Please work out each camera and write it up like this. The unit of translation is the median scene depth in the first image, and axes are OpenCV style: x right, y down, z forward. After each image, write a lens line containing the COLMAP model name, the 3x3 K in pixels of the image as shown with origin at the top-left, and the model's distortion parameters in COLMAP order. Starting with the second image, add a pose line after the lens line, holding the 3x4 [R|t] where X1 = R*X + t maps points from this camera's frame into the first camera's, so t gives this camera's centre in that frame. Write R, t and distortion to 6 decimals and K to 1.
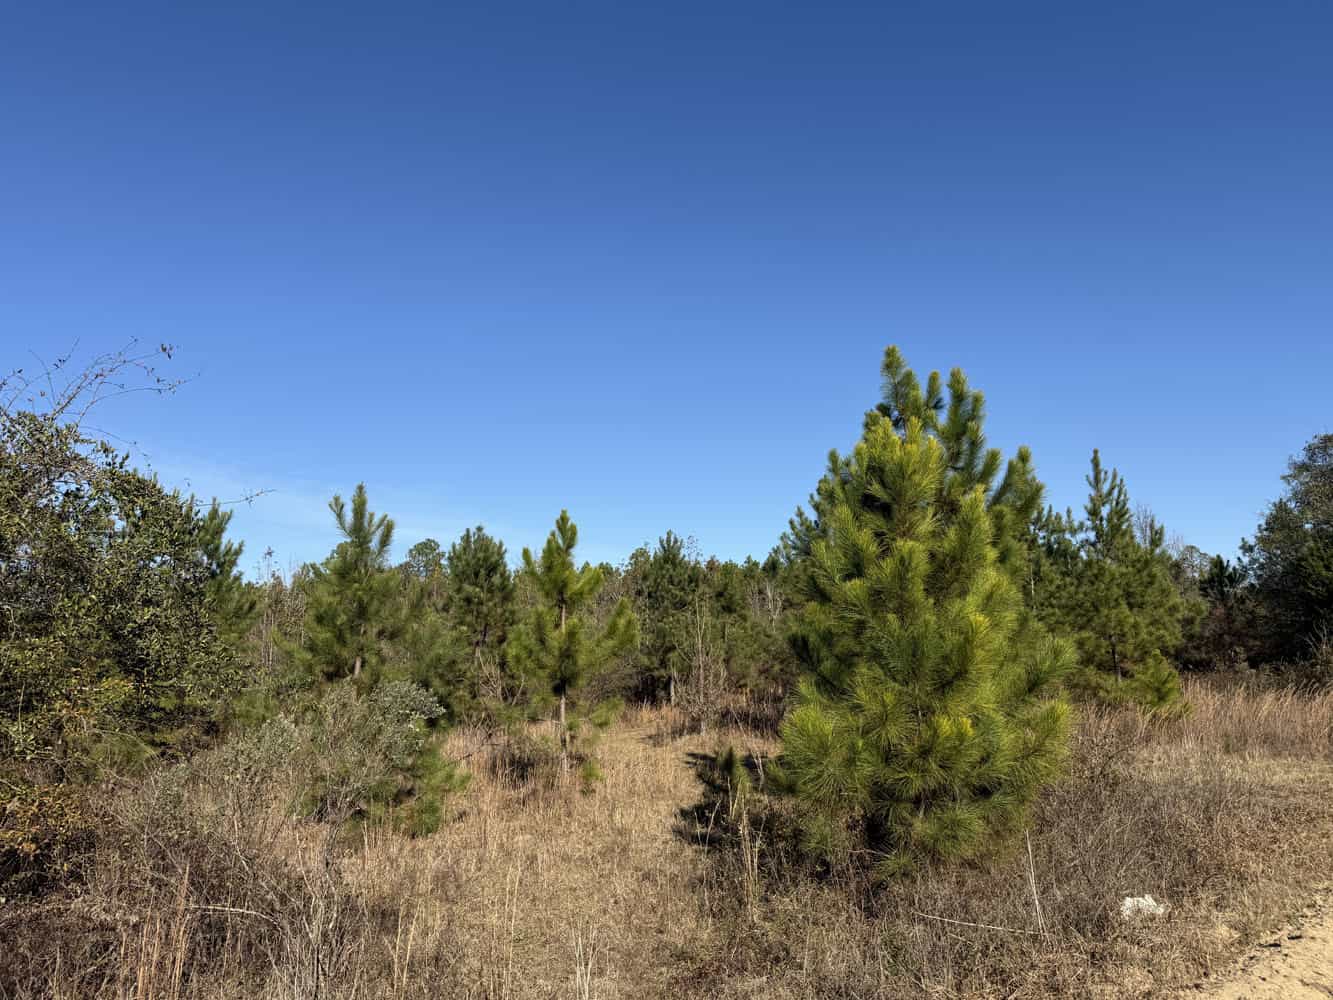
lens RADIAL K [[937.6, 0, 666.5], [0, 937.6, 500.0], [0, 0, 1]] dist [-0.024023, -0.000982]
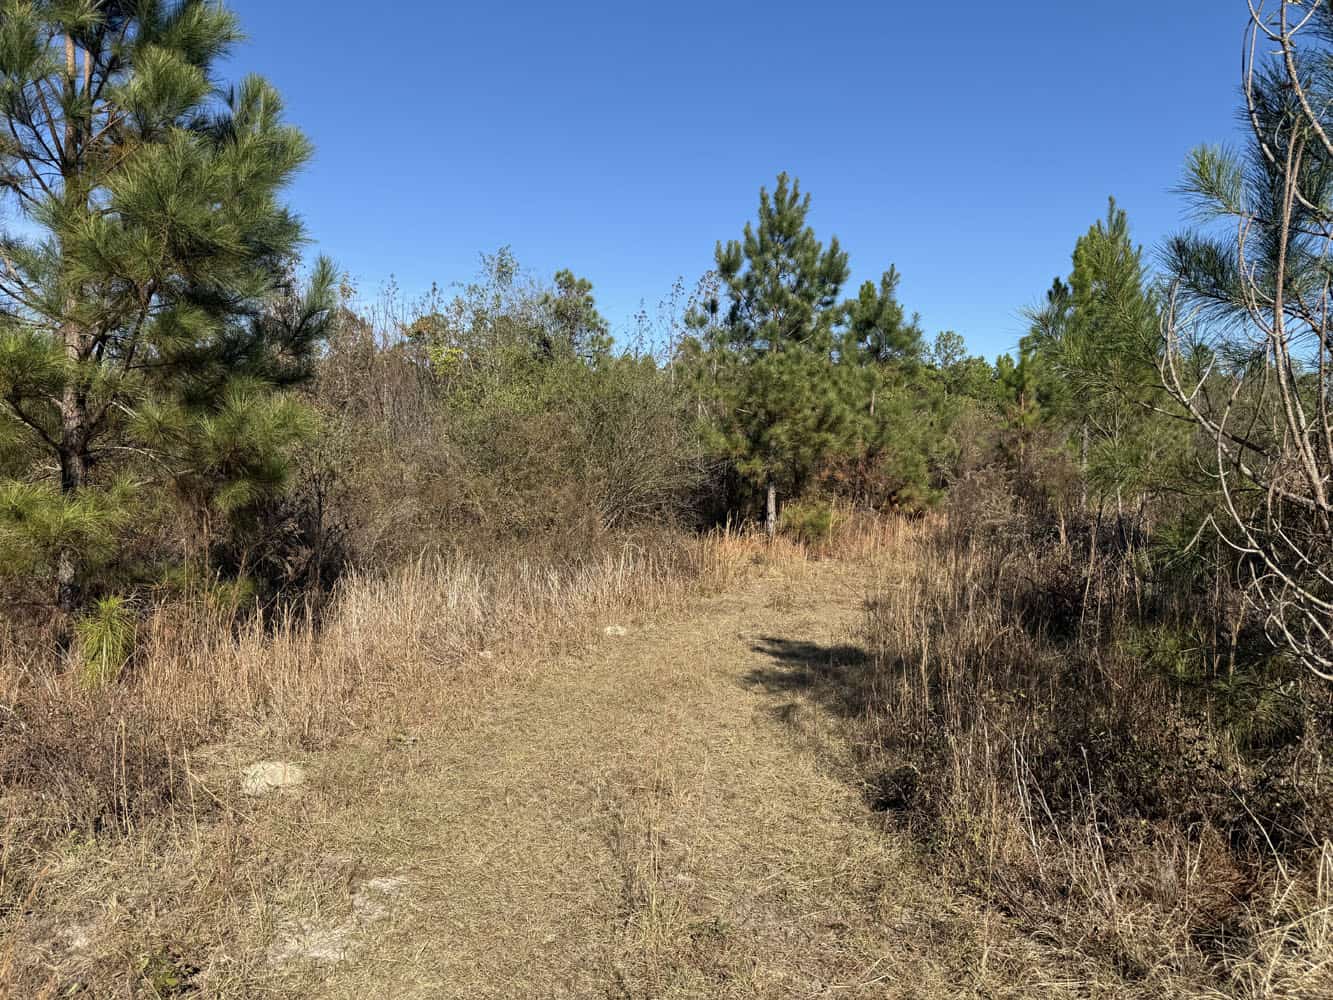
lens RADIAL K [[937.6, 0, 666.5], [0, 937.6, 500.0], [0, 0, 1]] dist [-0.024023, -0.000982]
pose [[0.998195, 0.045365, -0.039353, -0.030127], [-0.036634, 0.979202, 0.199554, 0.103519], [0.047587, -0.197753, 0.979096, 0.503663]]
